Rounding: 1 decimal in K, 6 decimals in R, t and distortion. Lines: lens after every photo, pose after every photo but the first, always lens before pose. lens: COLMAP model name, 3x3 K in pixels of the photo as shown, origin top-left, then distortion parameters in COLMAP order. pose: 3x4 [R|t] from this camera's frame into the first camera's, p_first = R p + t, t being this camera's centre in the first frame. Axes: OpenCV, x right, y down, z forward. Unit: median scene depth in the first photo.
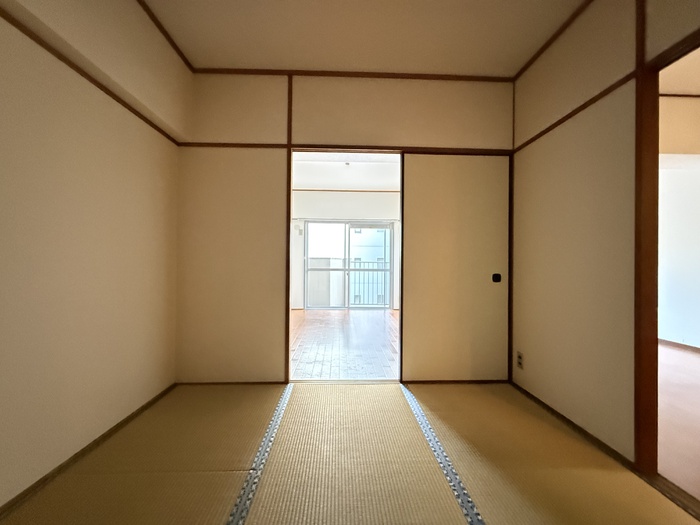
lens RADIAL K [[281.1, 0, 349.5], [0, 281.1, 262.0], [0, 0, 1]] dist [0.001420, -0.000435]
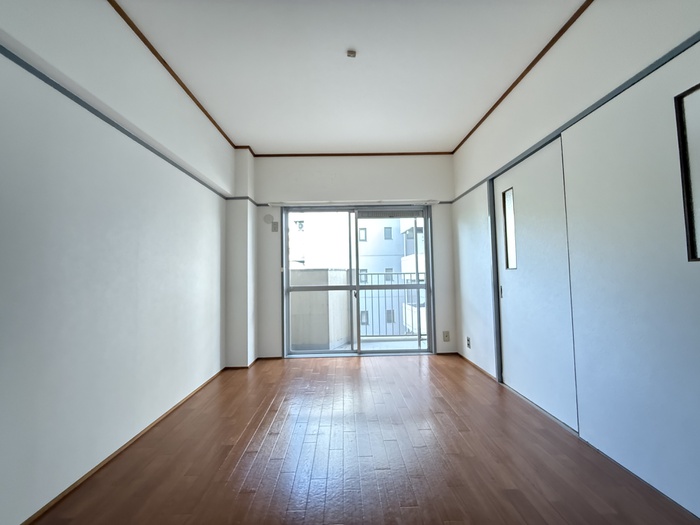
lens RADIAL K [[281.1, 0, 348.7], [0, 281.1, 262.0], [0, 0, 1]] dist [0.001420, -0.000435]
pose [[0.999359, -0.031432, -0.017129, -0.009467], [0.030649, 0.998553, -0.044198, -0.001021], [0.018494, 0.043645, 0.998876, 0.394637]]
